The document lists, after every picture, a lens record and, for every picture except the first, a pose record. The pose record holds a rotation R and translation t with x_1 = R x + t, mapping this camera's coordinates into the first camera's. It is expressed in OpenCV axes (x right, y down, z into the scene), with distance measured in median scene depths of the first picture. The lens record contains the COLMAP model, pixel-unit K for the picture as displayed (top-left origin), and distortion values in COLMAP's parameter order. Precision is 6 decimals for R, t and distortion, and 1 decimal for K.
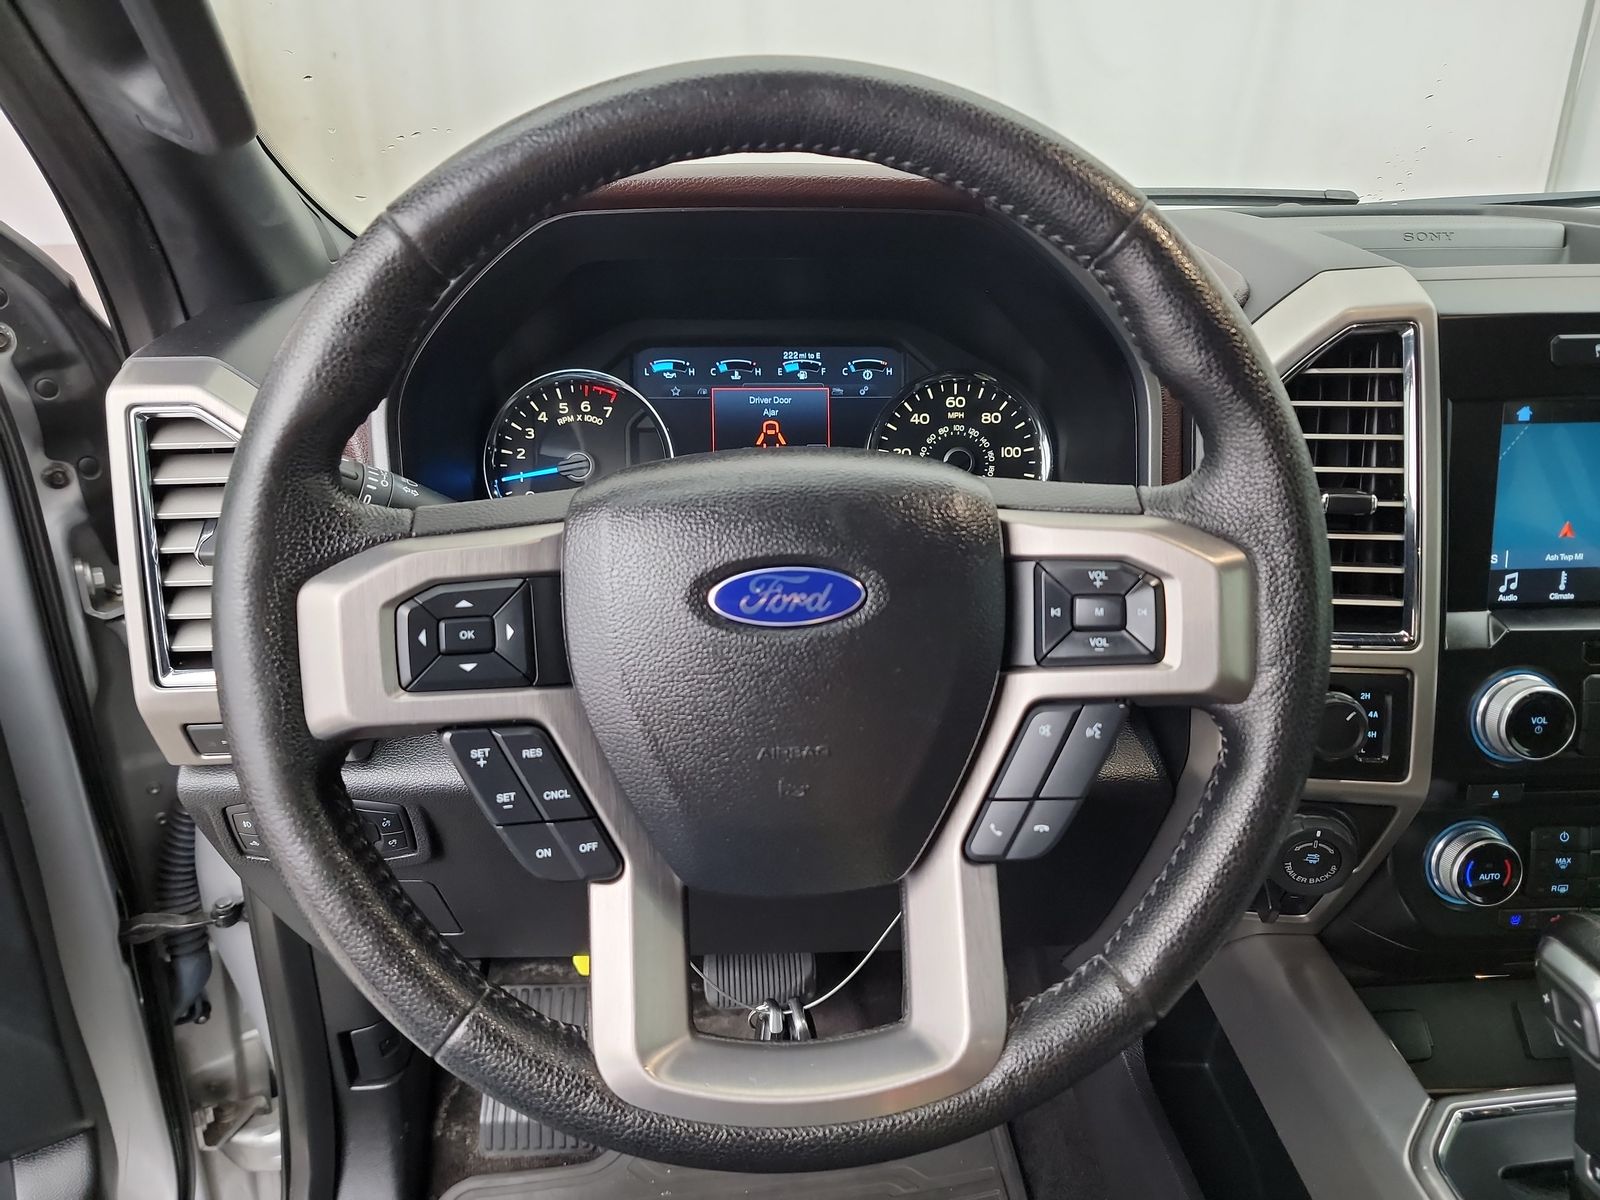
lens RADIAL K [[1114.9, 0, 800.0], [0, 1114.9, 600.0], [0, 0, 1]] dist [0.051814, -0.056831]
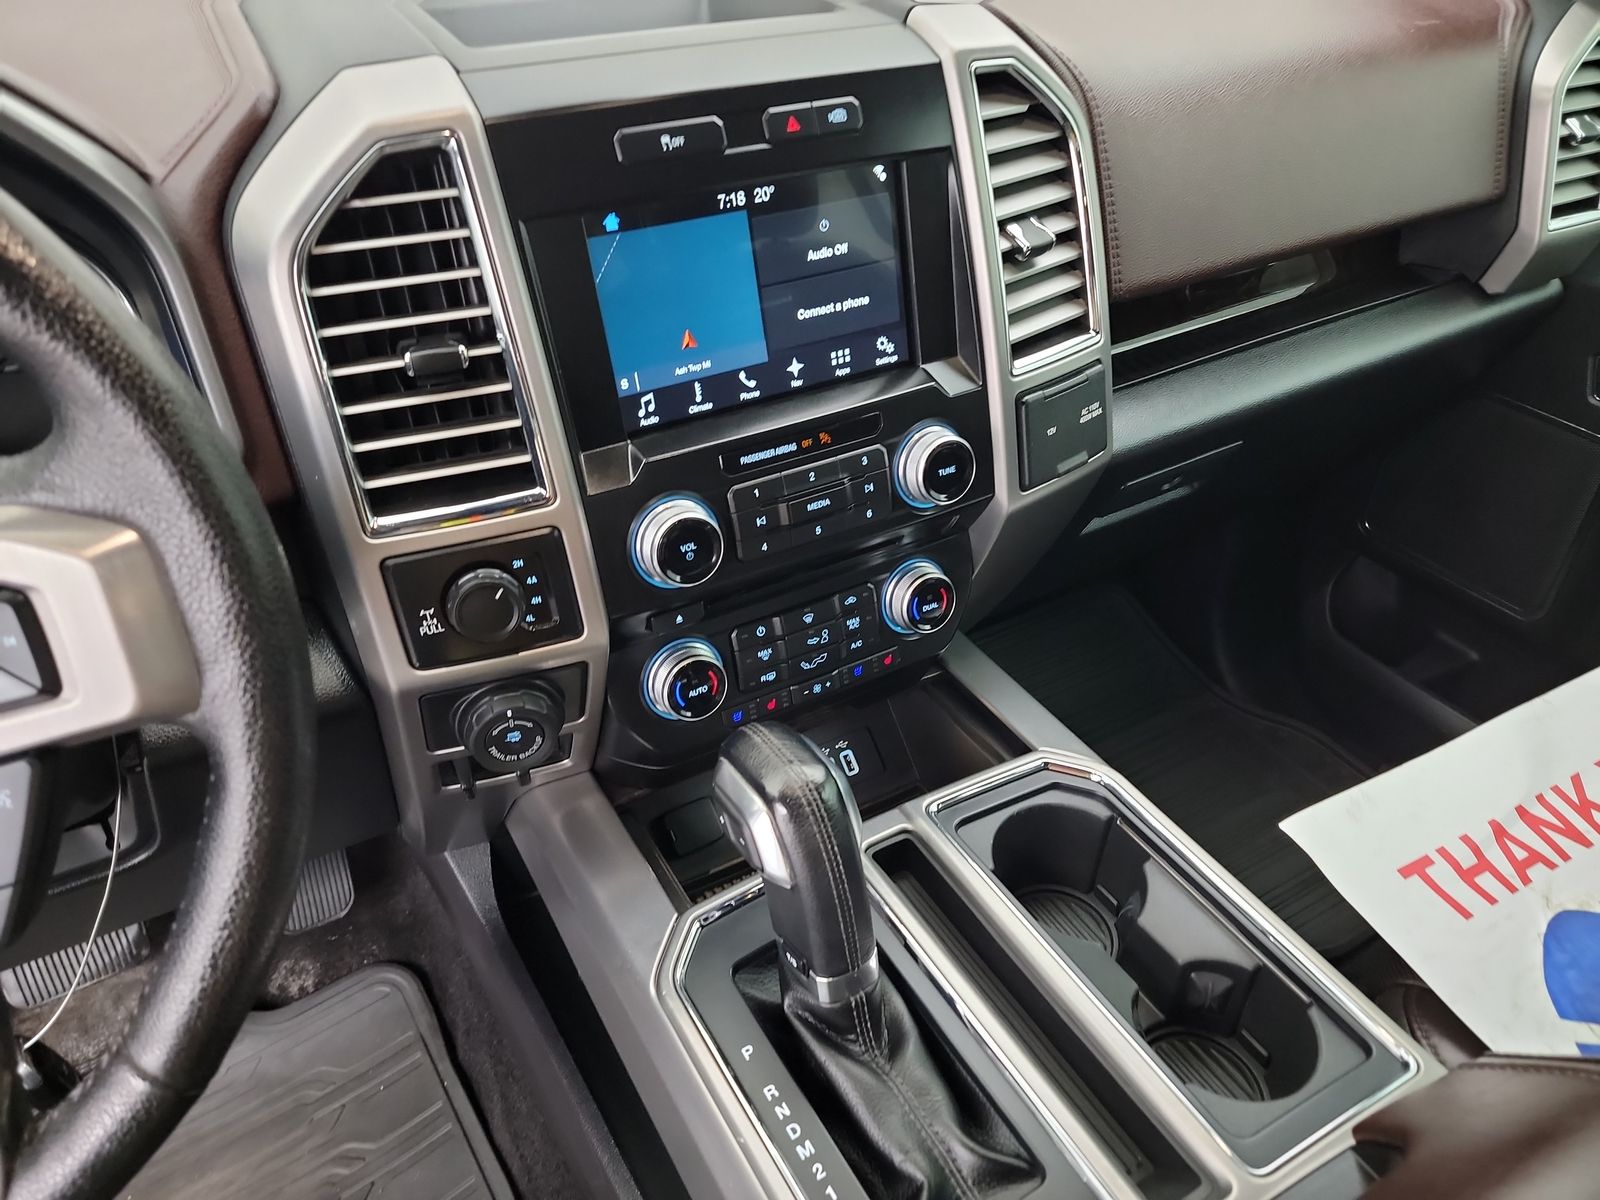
lens RADIAL K [[1114.9, 0, 800.0], [0, 1114.9, 600.0], [0, 0, 1]] dist [0.051814, -0.056831]
pose [[0.888477, -0.269799, 0.371239, 0.354156], [0.179197, 0.948675, 0.260585, -0.083394], [-0.422490, -0.164999, 0.891222, 0.076632]]
